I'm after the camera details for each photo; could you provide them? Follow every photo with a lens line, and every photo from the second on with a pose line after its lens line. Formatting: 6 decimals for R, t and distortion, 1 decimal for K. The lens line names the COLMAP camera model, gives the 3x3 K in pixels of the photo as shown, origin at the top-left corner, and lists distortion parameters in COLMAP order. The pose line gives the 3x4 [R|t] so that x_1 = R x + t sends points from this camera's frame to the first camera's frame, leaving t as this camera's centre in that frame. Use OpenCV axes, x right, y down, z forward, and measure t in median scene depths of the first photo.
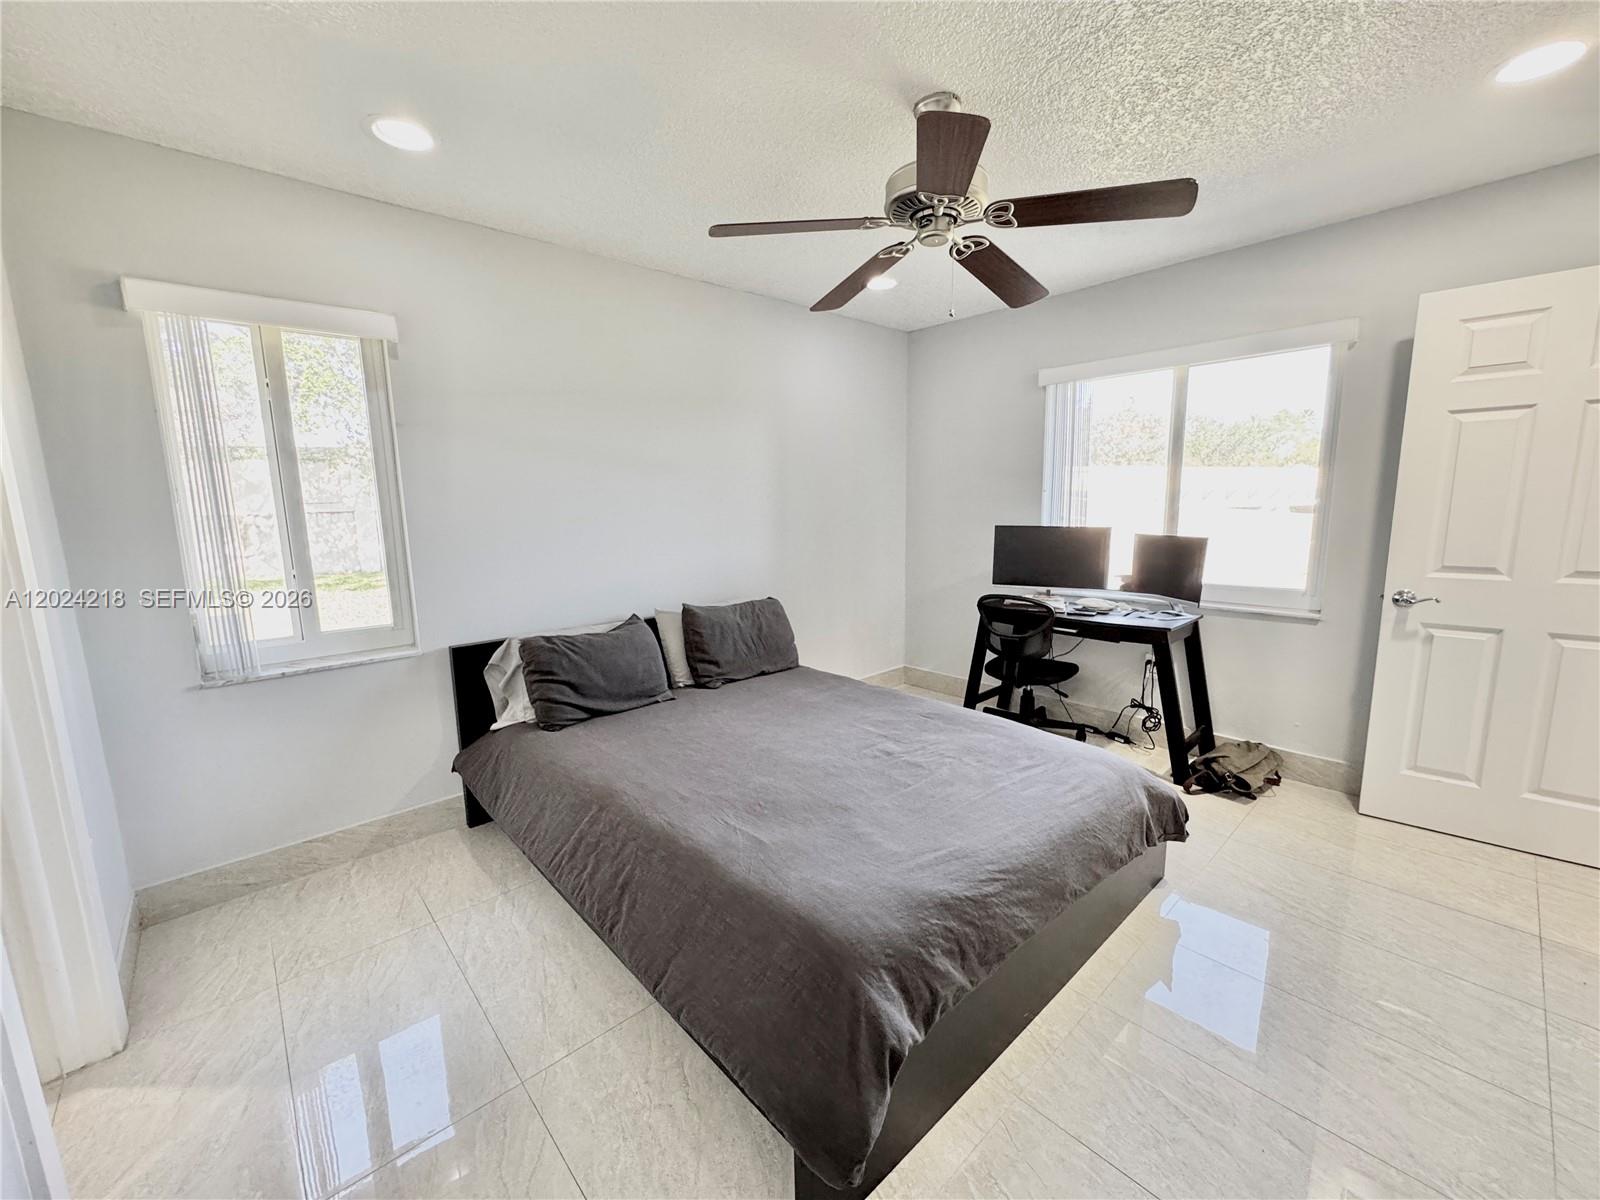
lens RADIAL K [[637.6, 0, 796.6], [0, 637.6, 601.3], [0, 0, 1]] dist [-0.003565, -0.000572]
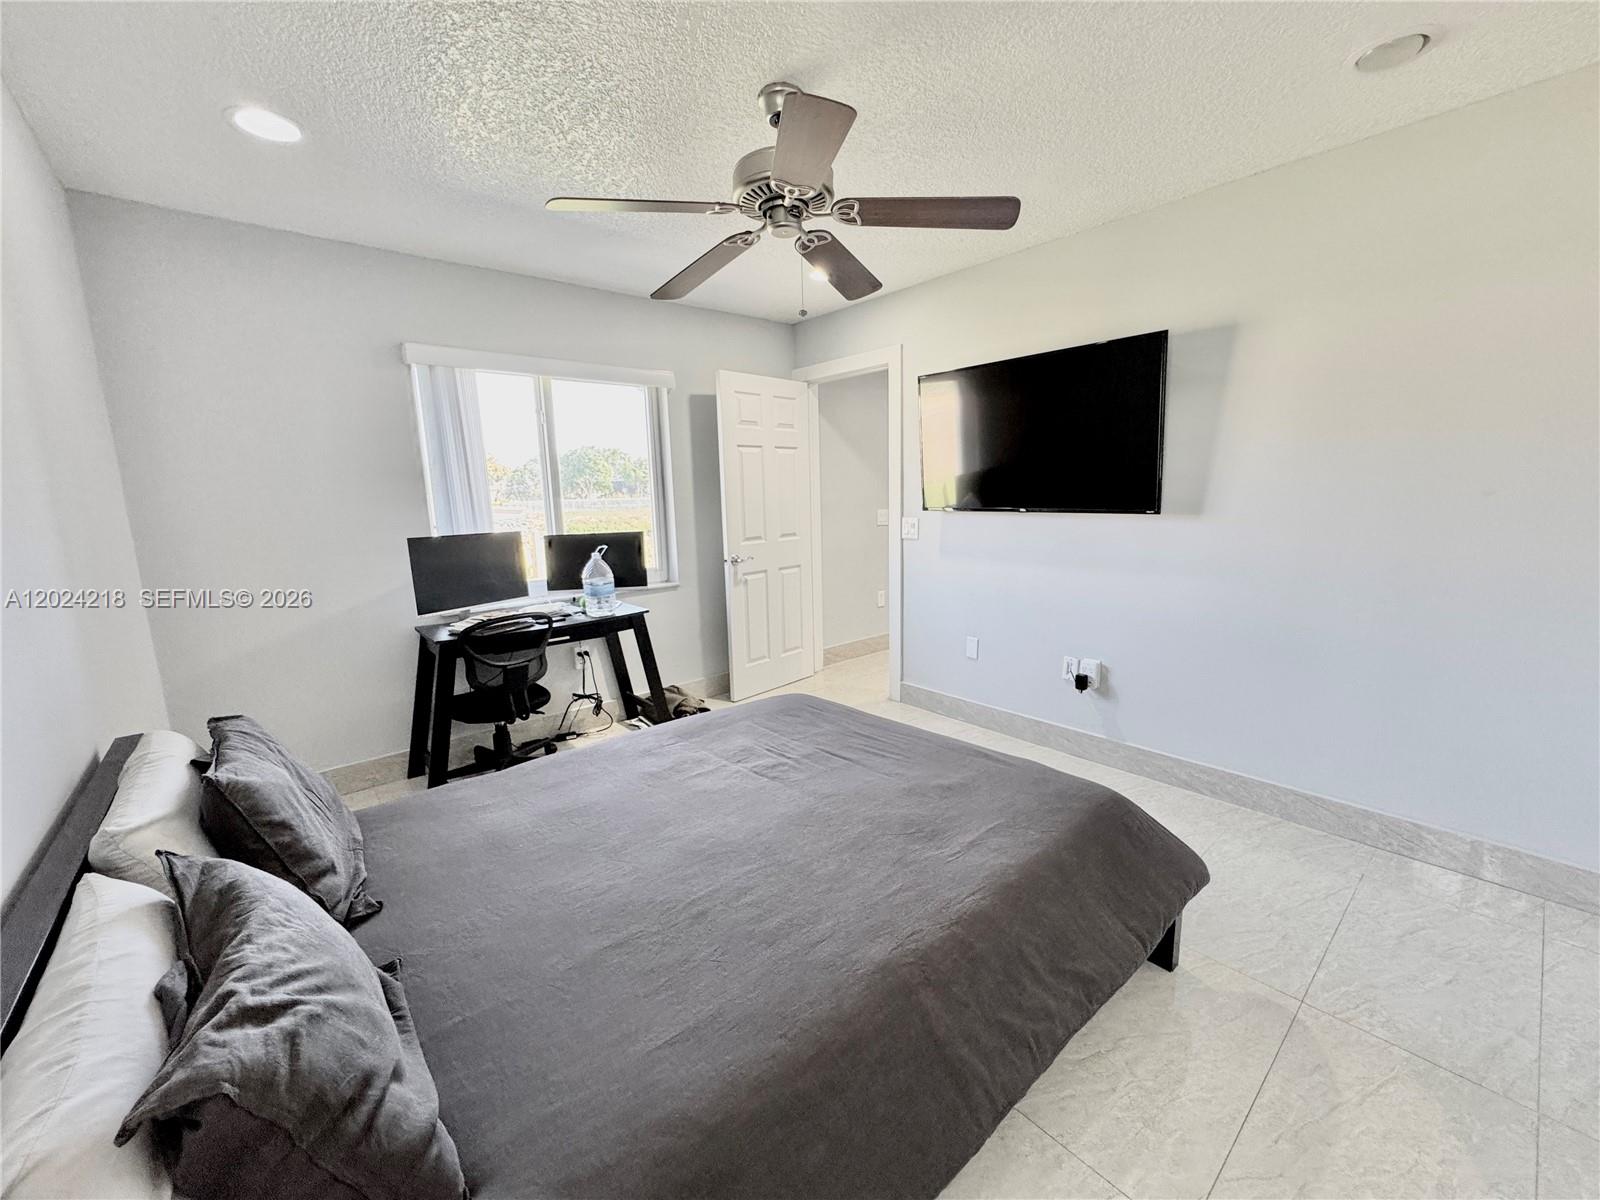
lens RADIAL K [[637.6, 0, 801.5], [0, 637.6, 600.4], [0, 0, 1]] dist [-0.003565, -0.000572]
pose [[0.027214, -0.150880, 0.988177, -0.600166], [0.183881, 0.972430, 0.143412, -0.097683], [-0.982572, 0.177804, 0.054207, 0.713264]]
